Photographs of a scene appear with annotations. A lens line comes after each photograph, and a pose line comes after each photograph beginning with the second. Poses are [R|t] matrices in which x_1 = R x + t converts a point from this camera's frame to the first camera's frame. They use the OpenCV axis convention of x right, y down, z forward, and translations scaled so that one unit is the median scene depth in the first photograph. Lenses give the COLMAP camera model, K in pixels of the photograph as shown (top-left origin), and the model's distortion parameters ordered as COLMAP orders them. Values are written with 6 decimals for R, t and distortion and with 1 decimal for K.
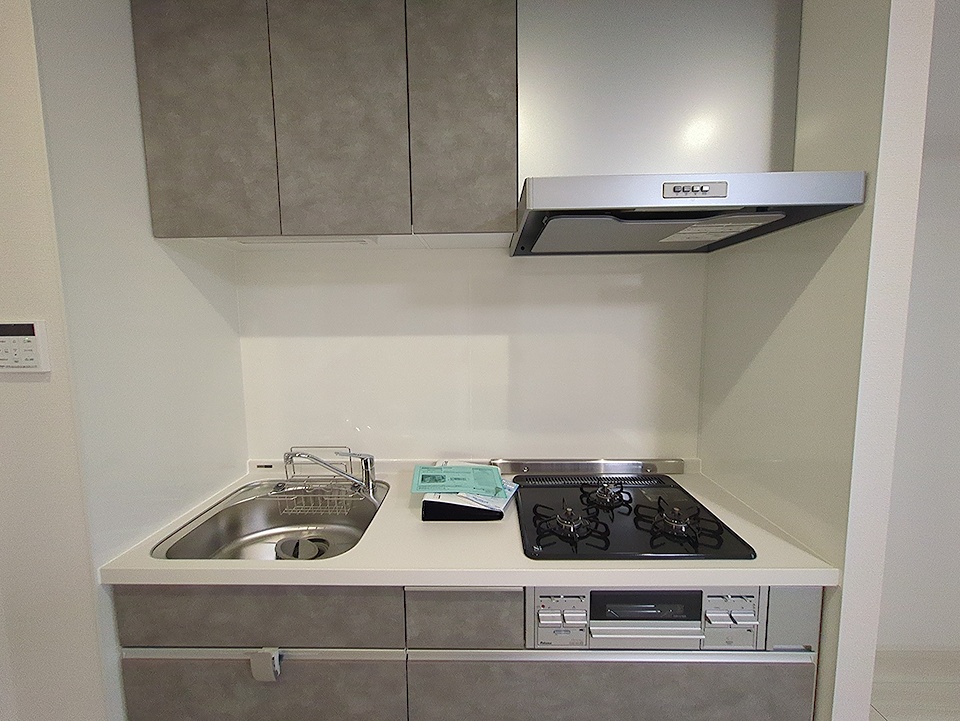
lens RADIAL K [[377.6, 0, 480.8], [0, 377.6, 356.2], [0, 0, 1]] dist [-0.000065, 0.000821]
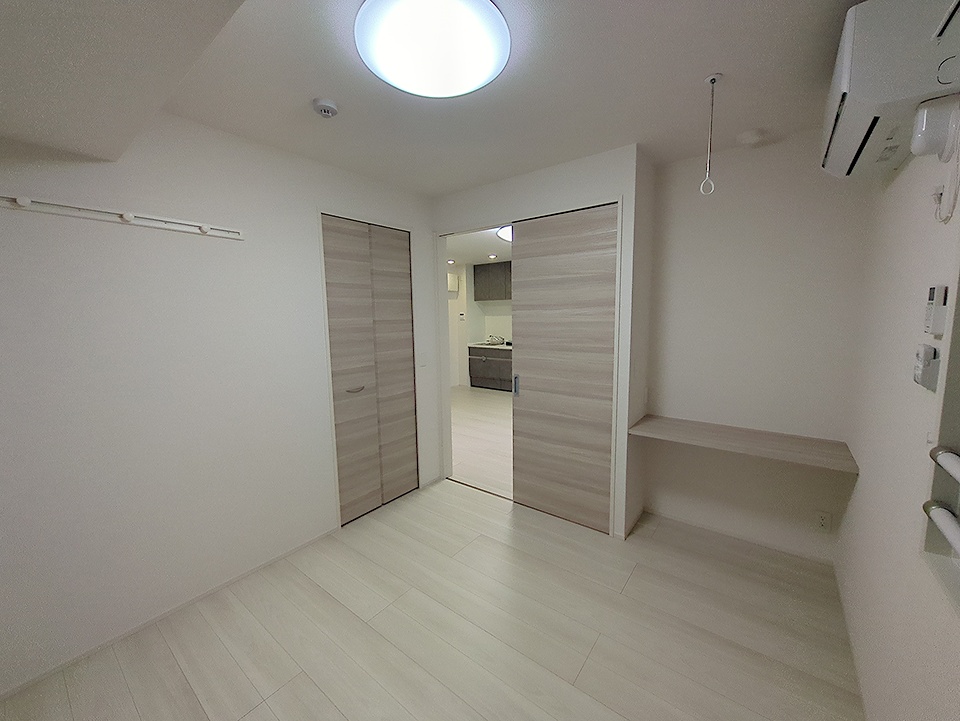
lens RADIAL K [[377.6, 0, 475.5], [0, 377.6, 361.9], [0, 0, 1]] dist [-0.000065, 0.000821]
pose [[0.794022, 0.073464, -0.603434, 3.614170], [-0.046242, 0.997094, 0.060541, 0.399595], [0.606128, -0.020167, 0.795111, -4.786425]]
